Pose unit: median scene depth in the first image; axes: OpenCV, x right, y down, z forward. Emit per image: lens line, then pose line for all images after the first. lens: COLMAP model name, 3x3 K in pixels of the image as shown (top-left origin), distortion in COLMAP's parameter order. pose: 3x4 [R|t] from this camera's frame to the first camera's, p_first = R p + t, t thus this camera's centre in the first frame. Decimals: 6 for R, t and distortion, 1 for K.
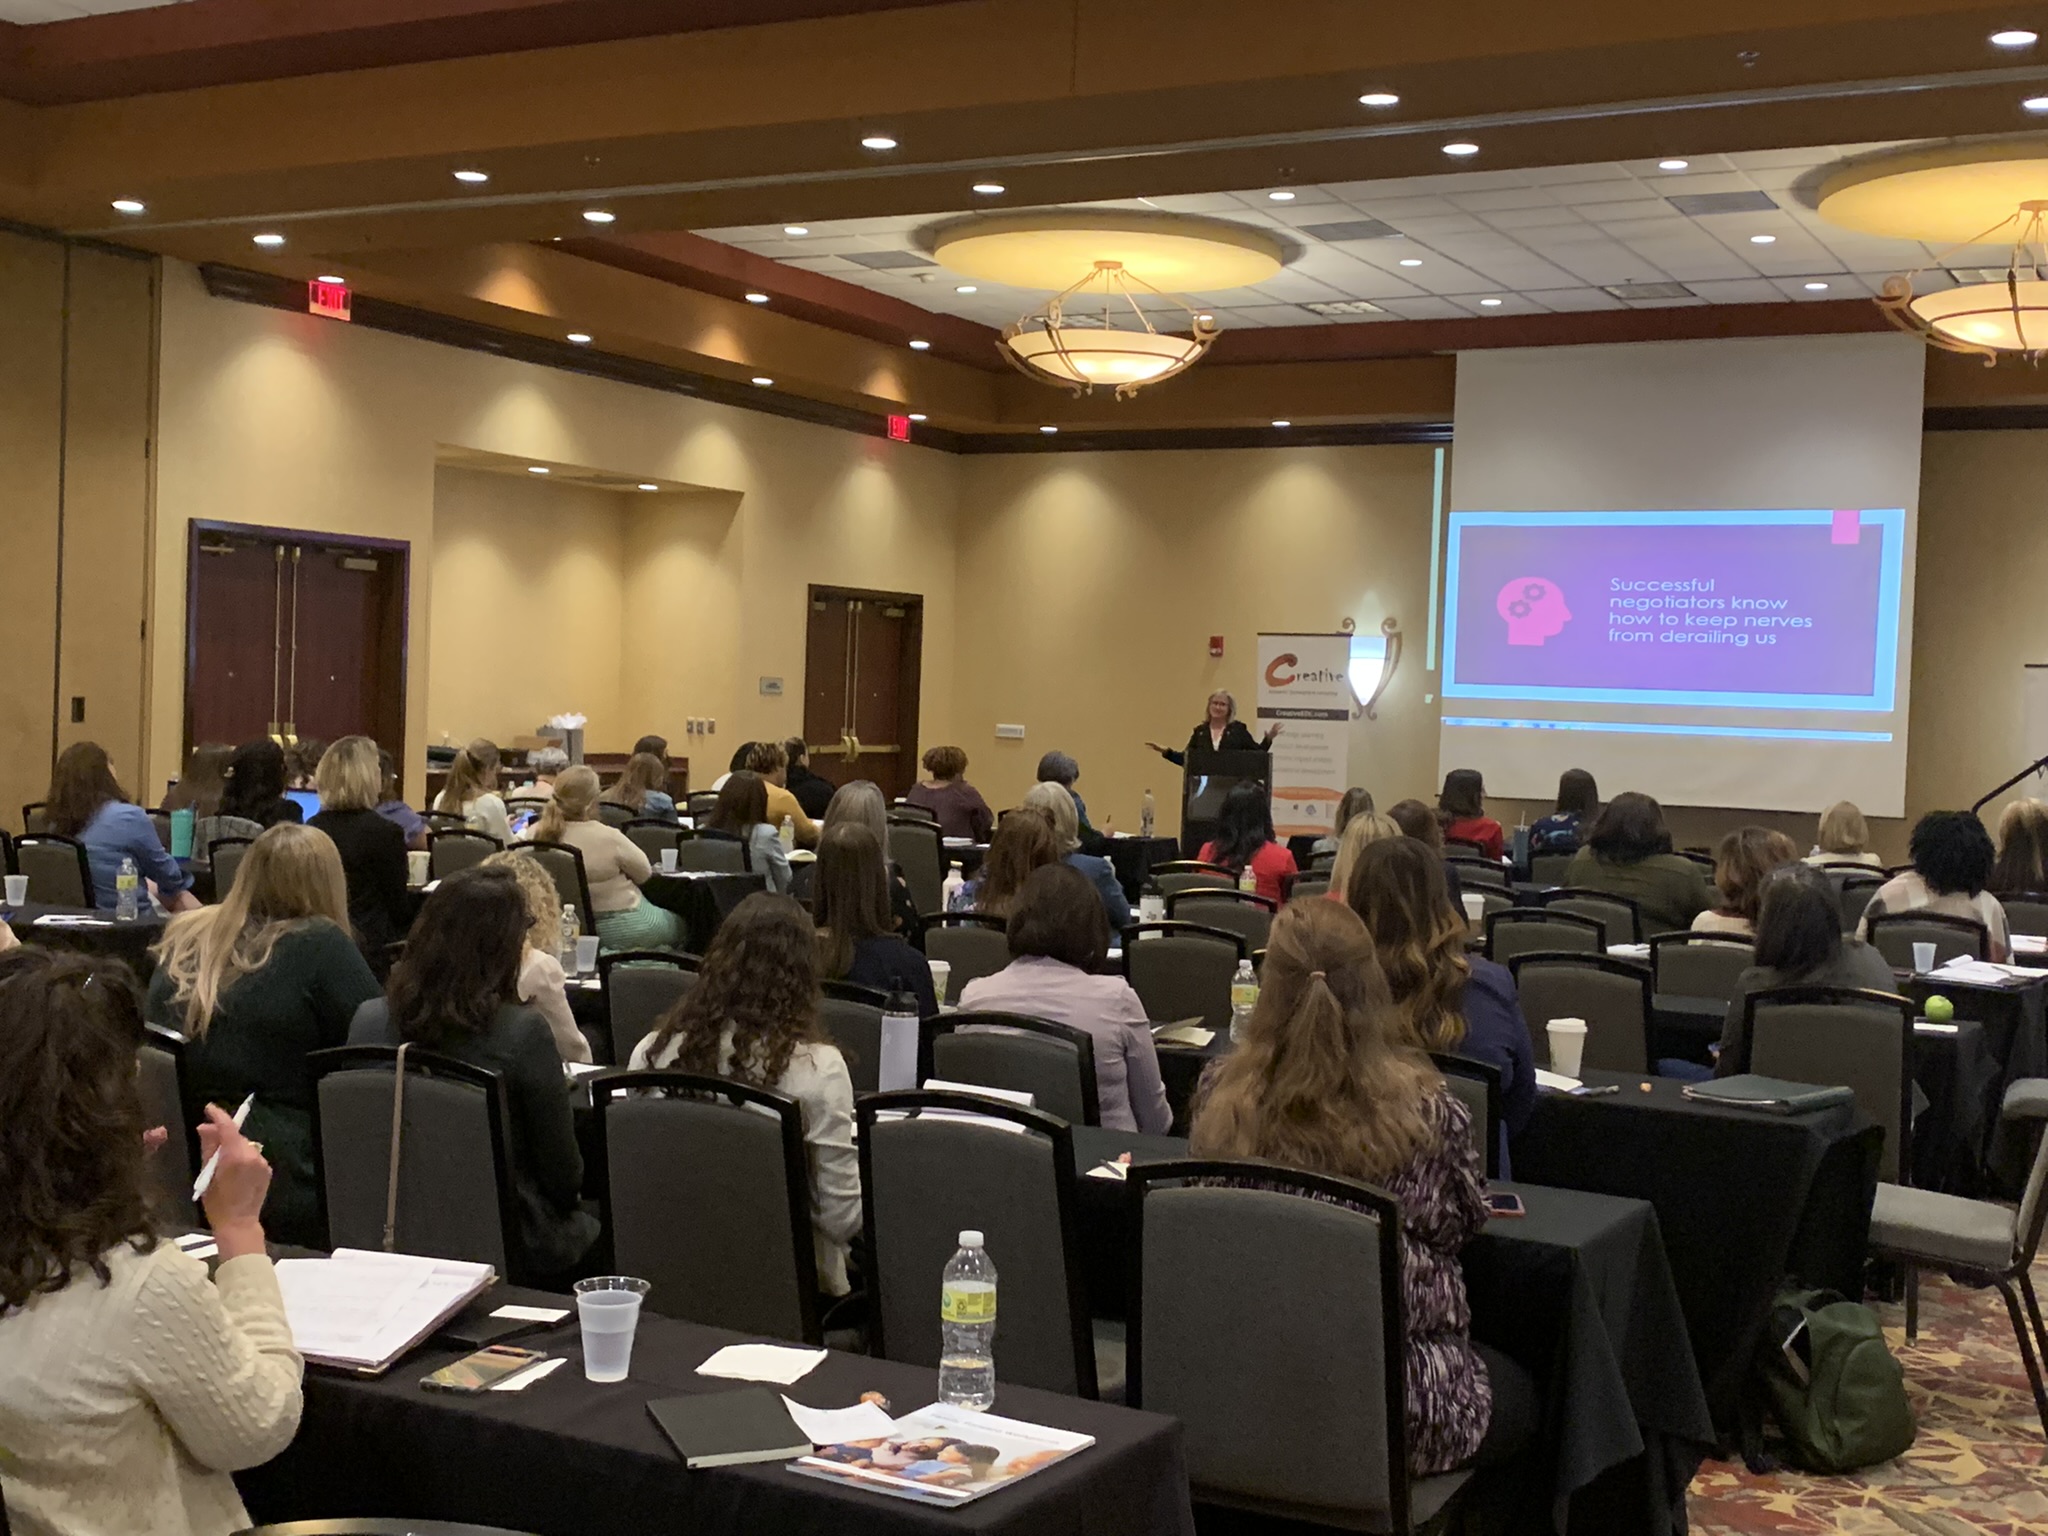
lens RADIAL K [[2408.6, 0, 1018.5], [0, 2408.6, 767.1], [0, 0, 1]] dist [0.029306, 0.000000]
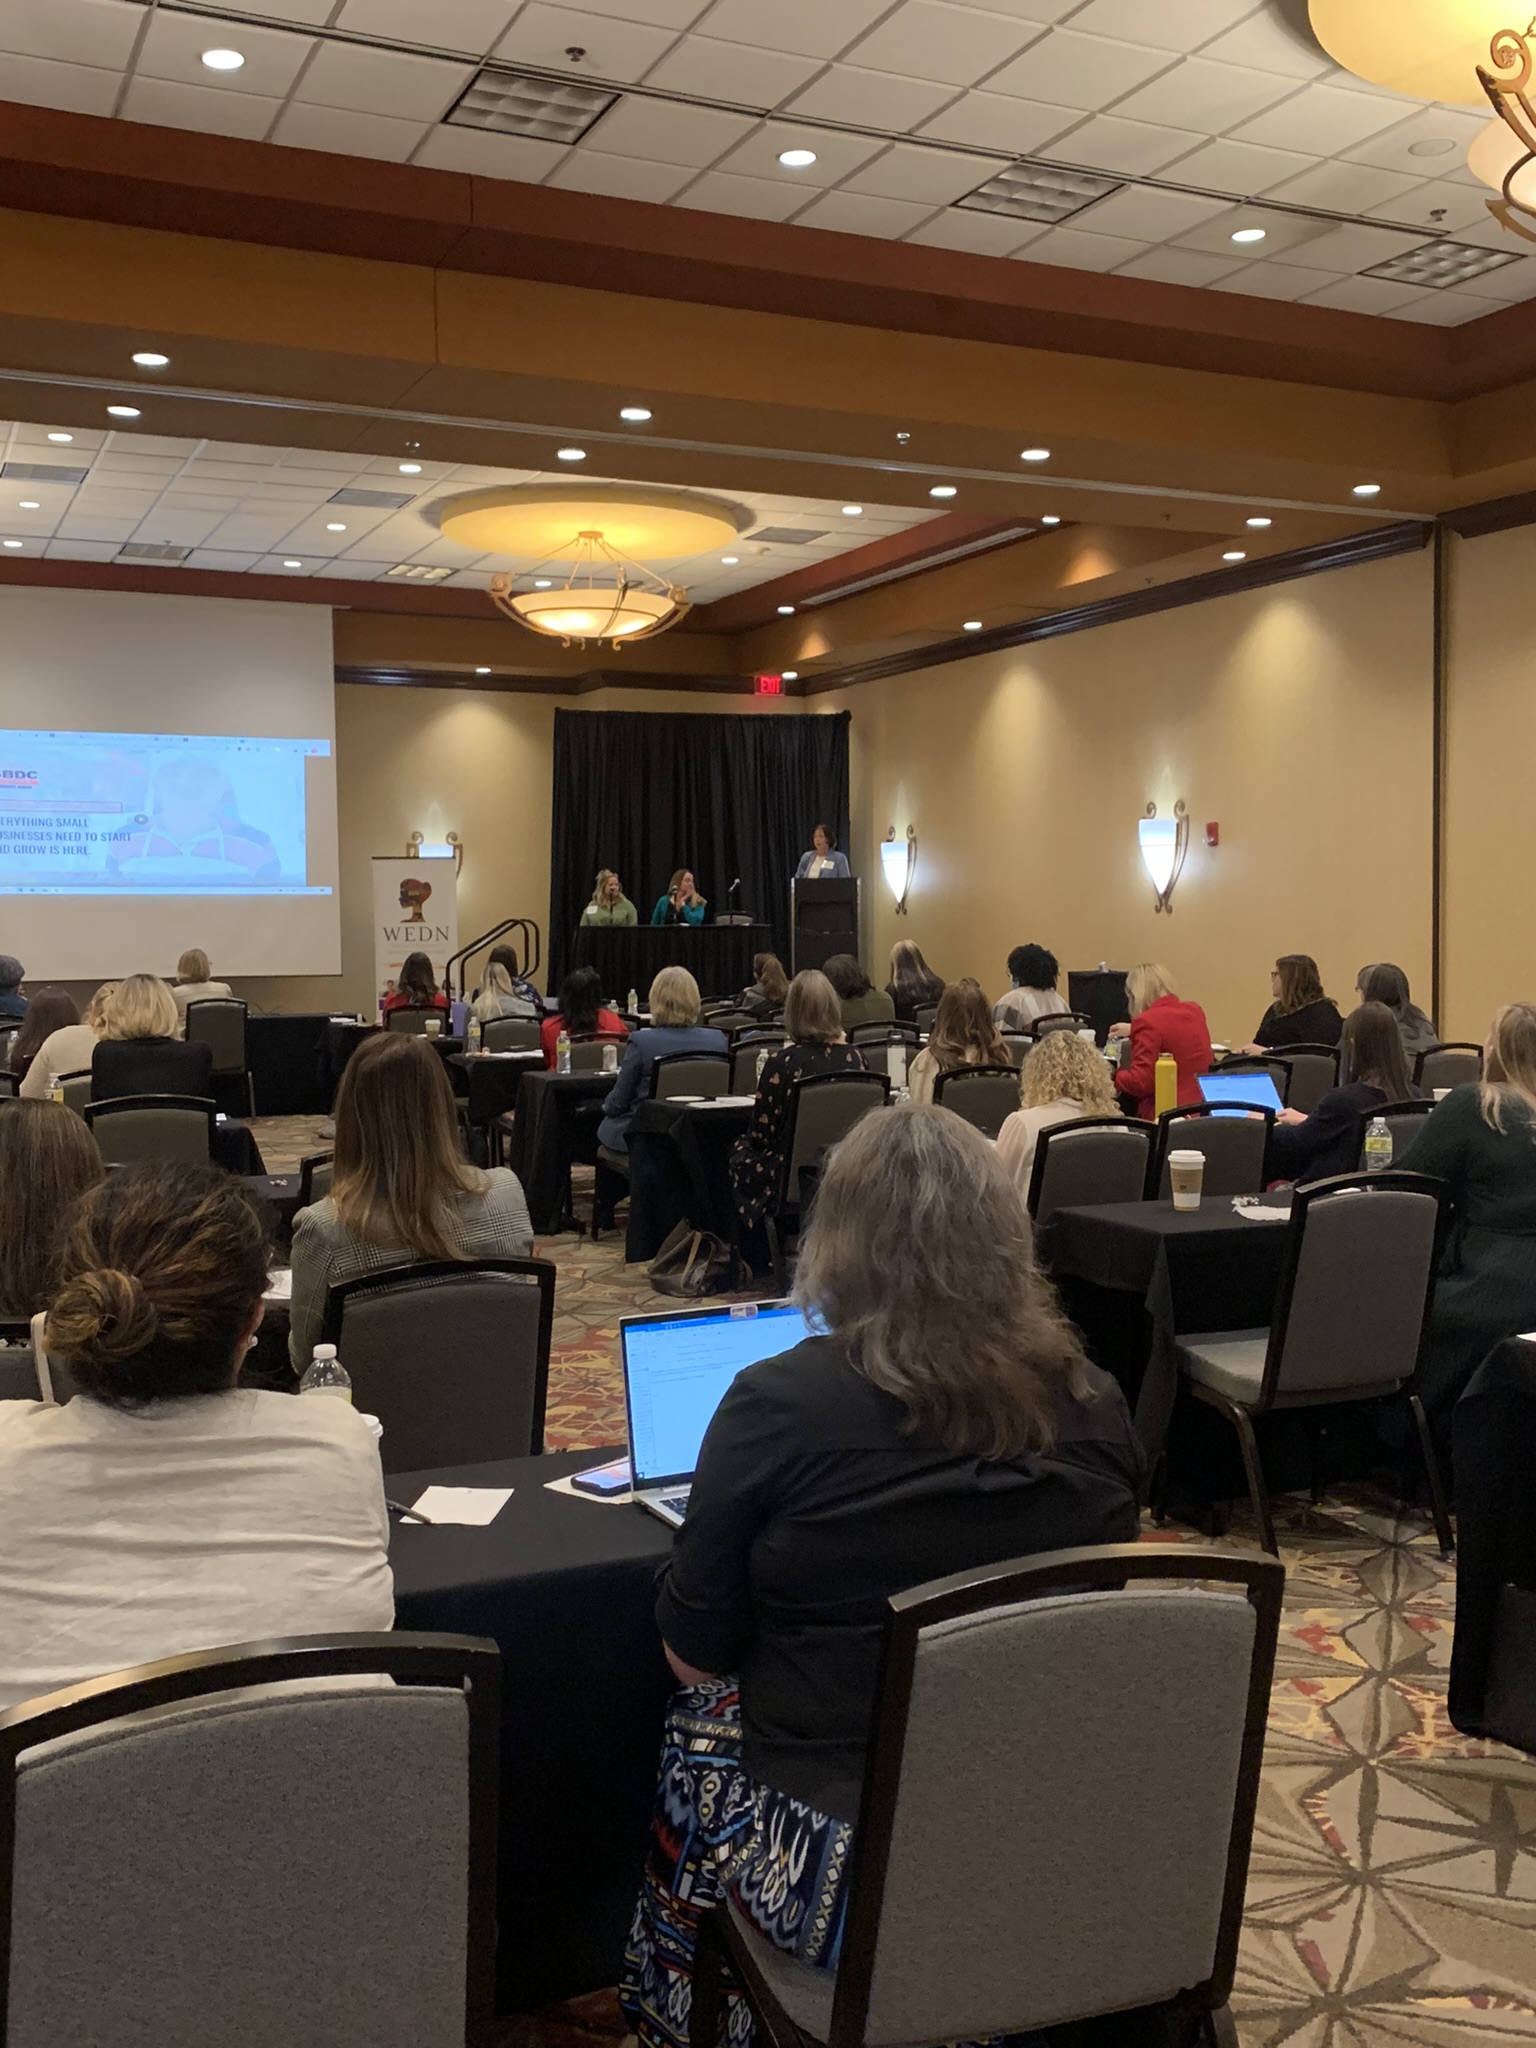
lens RADIAL K [[1980.2, 0, 765.0], [0, 1980.2, 1024.7], [0, 0, 1]] dist [0.007641, 0.000000]
pose [[0.582175, -0.095854, 0.807393, -0.682252], [0.062204, 0.995367, 0.073318, -0.038162], [-0.810680, 0.007539, 0.585441, 0.368244]]
